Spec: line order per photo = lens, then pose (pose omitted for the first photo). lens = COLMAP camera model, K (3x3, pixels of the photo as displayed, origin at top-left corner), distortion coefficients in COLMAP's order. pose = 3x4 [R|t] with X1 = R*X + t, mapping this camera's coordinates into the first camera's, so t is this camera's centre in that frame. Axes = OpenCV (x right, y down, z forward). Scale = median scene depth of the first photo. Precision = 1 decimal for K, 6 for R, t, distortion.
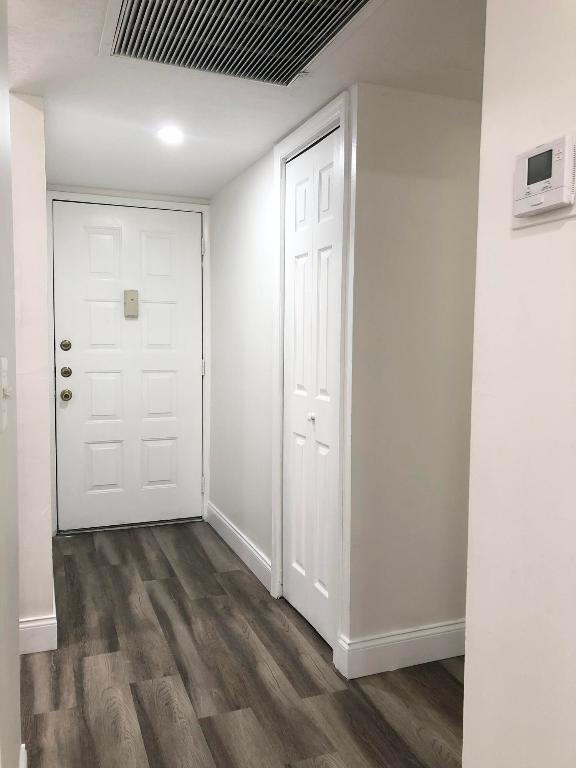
lens RADIAL K [[625.2, 0, 287.6], [0, 625.2, 383.6], [0, 0, 1]] dist [0.029464, -0.020318]
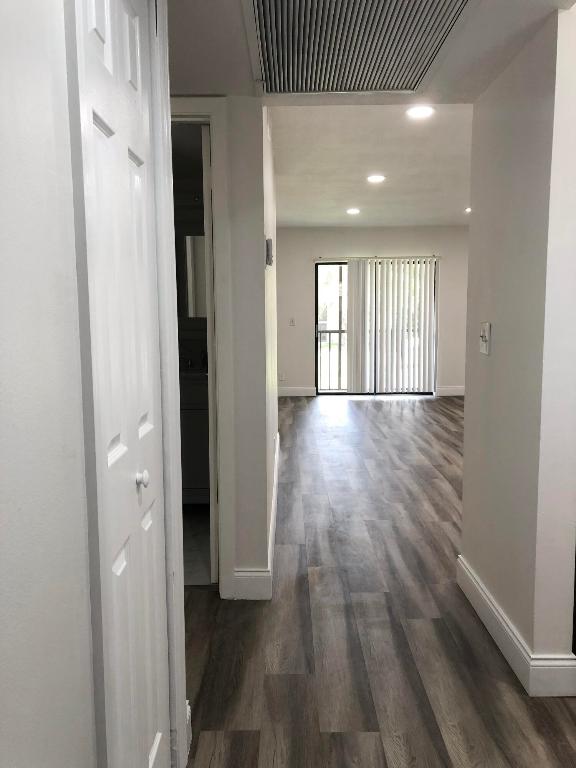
lens RADIAL K [[625.2, 0, 284.0], [0, 625.2, 384.2], [0, 0, 1]] dist [0.029464, -0.020318]
pose [[-0.928874, -0.044212, 0.367748, -0.323600], [0.028712, 0.981268, 0.190493, -0.146977], [-0.369281, 0.187503, -0.910205, 1.764142]]
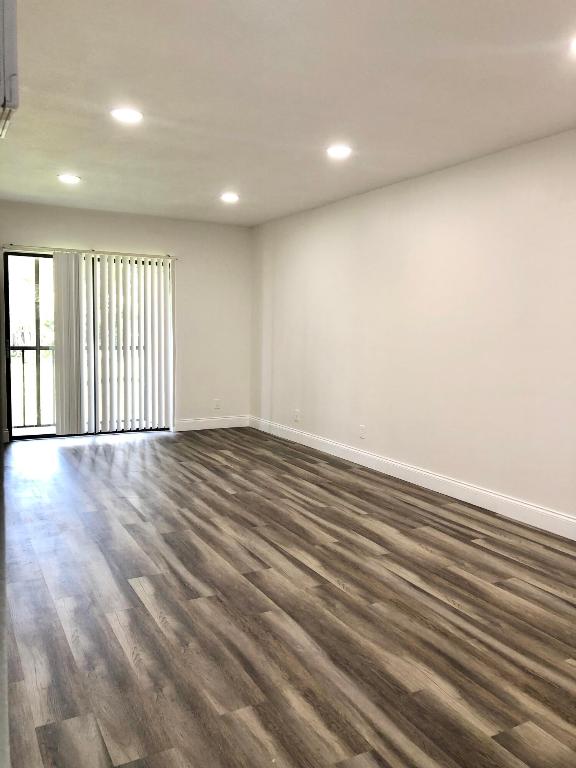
lens RADIAL K [[625.2, 0, 291.4], [0, 625.2, 385.6], [0, 0, 1]] dist [0.029464, -0.020318]
pose [[-0.991526, -0.021448, -0.128129, 0.114872], [-0.043477, 0.984189, 0.171705, -0.081459], [0.122420, 0.175820, -0.976781, 0.814658]]
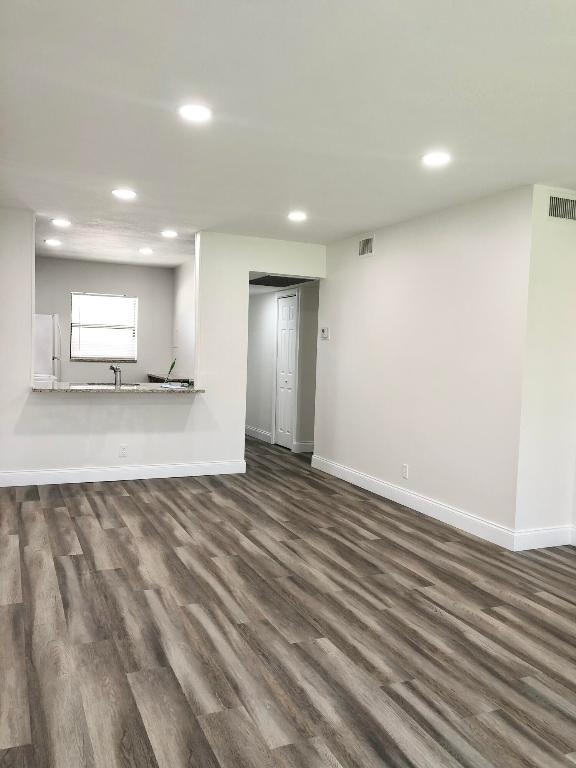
lens RADIAL K [[625.2, 0, 288.5], [0, 625.2, 384.5], [0, 0, 1]] dist [0.029464, -0.020318]
pose [[0.998815, 0.015482, 0.046139, -0.122542], [-0.014571, 0.999693, -0.020021, 0.173781], [-0.046435, 0.019325, 0.998734, -2.765152]]
